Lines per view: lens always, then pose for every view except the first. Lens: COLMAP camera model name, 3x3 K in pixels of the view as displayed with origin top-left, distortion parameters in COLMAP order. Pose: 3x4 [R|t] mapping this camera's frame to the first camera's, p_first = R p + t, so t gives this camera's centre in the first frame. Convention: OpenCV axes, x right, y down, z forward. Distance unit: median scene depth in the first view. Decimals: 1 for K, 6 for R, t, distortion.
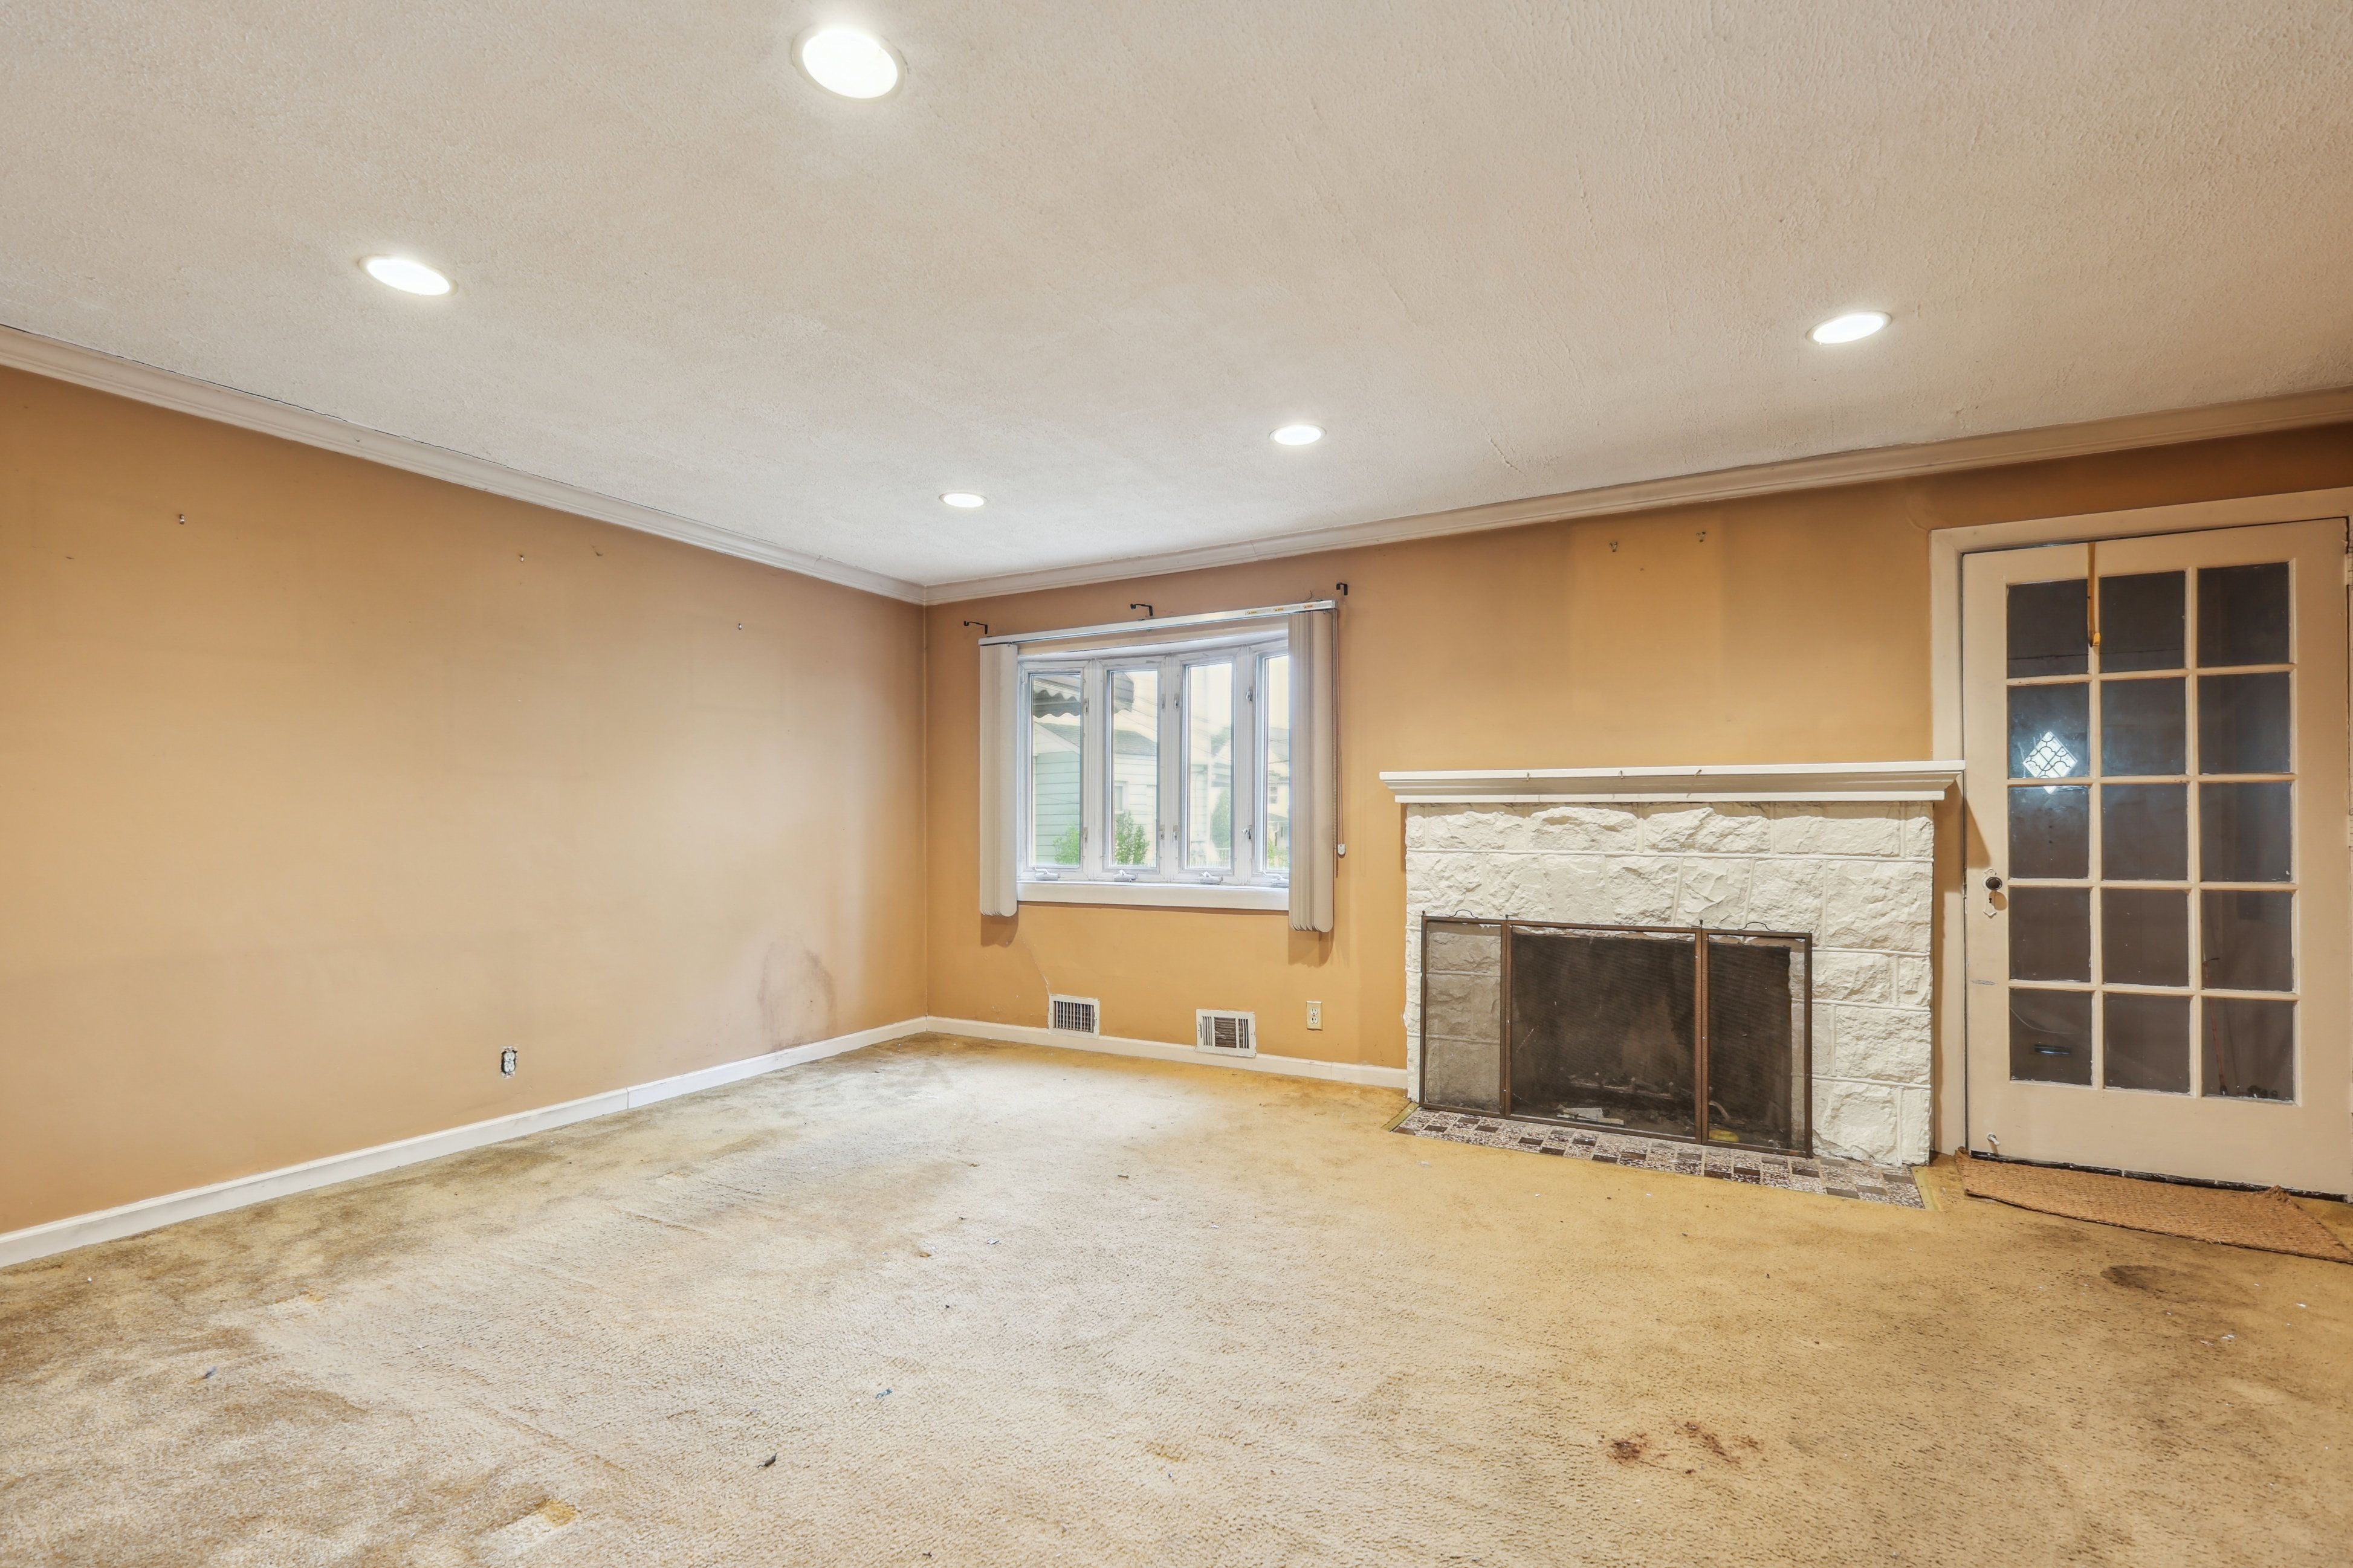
lens RADIAL K [[1032.3, 0, 1163.1], [0, 1032.3, 815.3], [0, 0, 1]] dist [-0.000833, 0.000648]
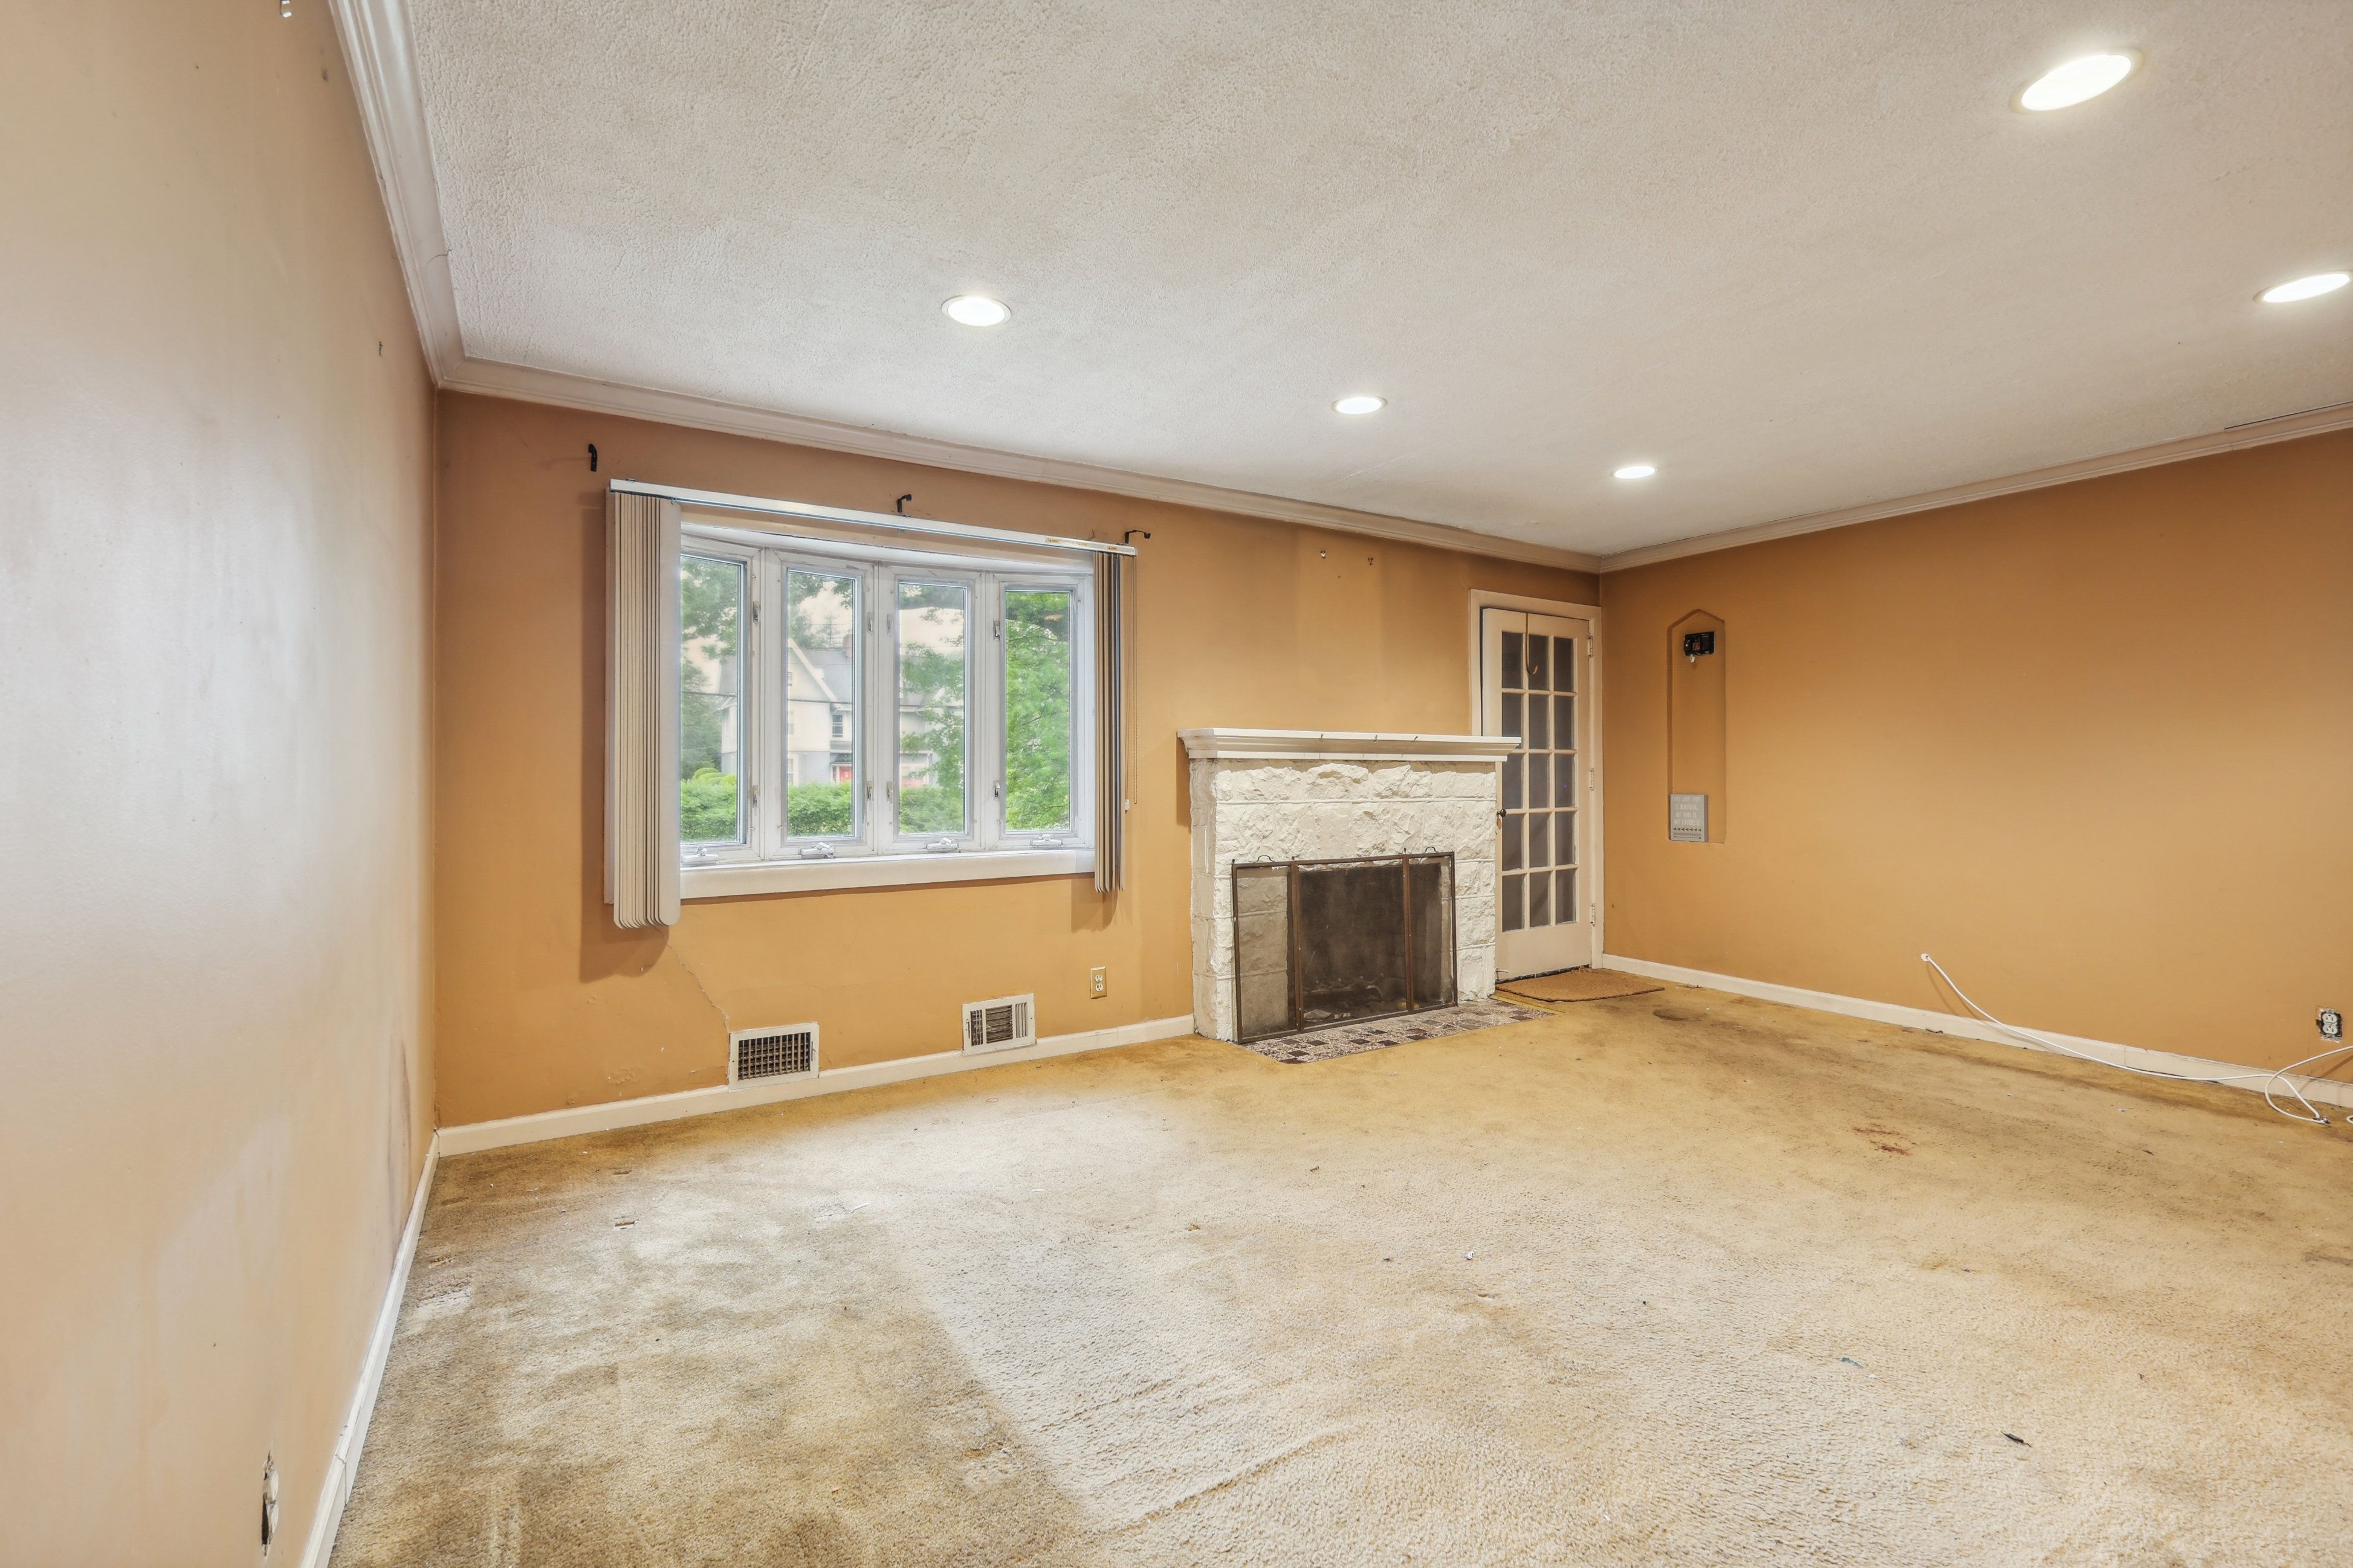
lens RADIAL K [[1032.3, 0, 1157.2], [0, 1032.3, 770.1], [0, 0, 1]] dist [-0.000833, 0.000648]
pose [[0.494477, 0.004509, 0.869179, -0.820162], [-0.002490, 0.999990, -0.003771, 0.005208], [-0.869187, -0.000299, 0.494483, 0.620923]]
